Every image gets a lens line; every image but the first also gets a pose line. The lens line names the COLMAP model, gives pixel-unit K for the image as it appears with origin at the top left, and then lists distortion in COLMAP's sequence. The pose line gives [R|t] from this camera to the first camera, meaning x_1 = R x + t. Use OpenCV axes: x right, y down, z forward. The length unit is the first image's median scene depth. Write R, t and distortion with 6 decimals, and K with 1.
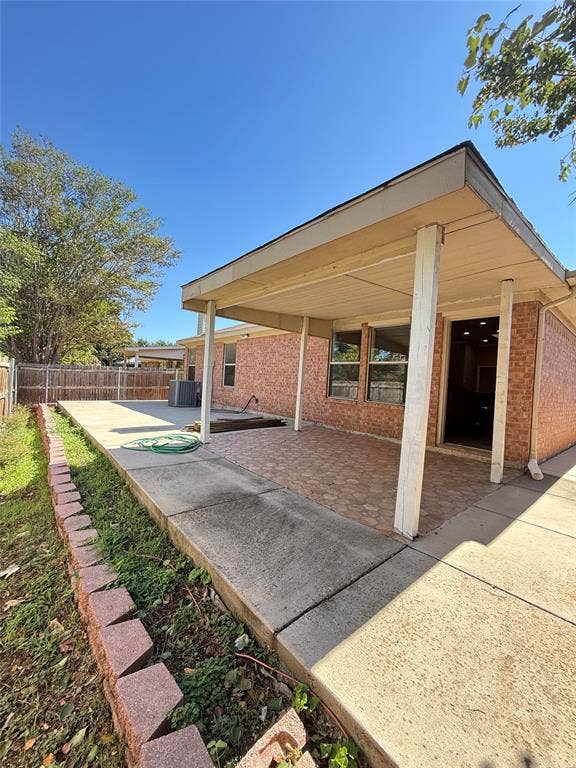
lens RADIAL K [[304.2, 0, 286.4], [0, 304.2, 383.1], [0, 0, 1]] dist [0.000907, -0.000052]
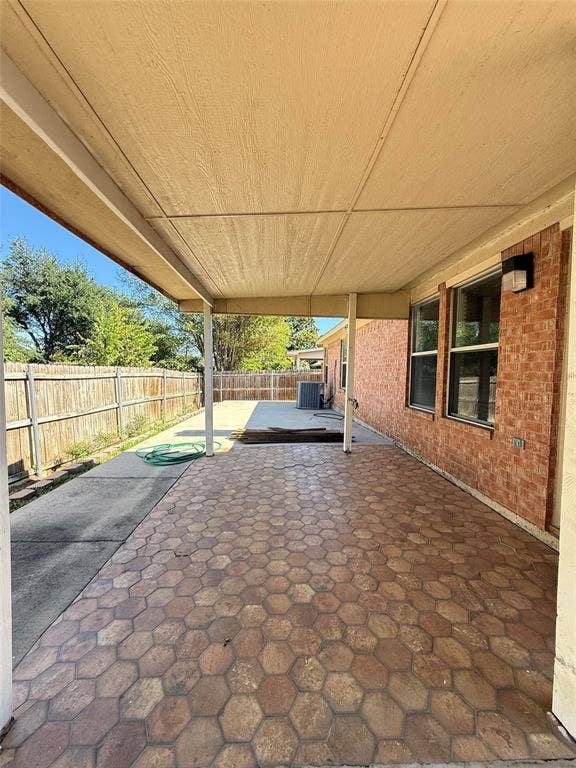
lens RADIAL K [[304.2, 0, 286.4], [0, 304.2, 383.1], [0, 0, 1]] dist [0.000907, -0.000052]
pose [[0.785607, -0.018668, -0.618444, 0.403359], [0.023749, 0.999718, -0.000009, -0.011745], [0.618269, -0.014680, 0.785829, 0.362862]]
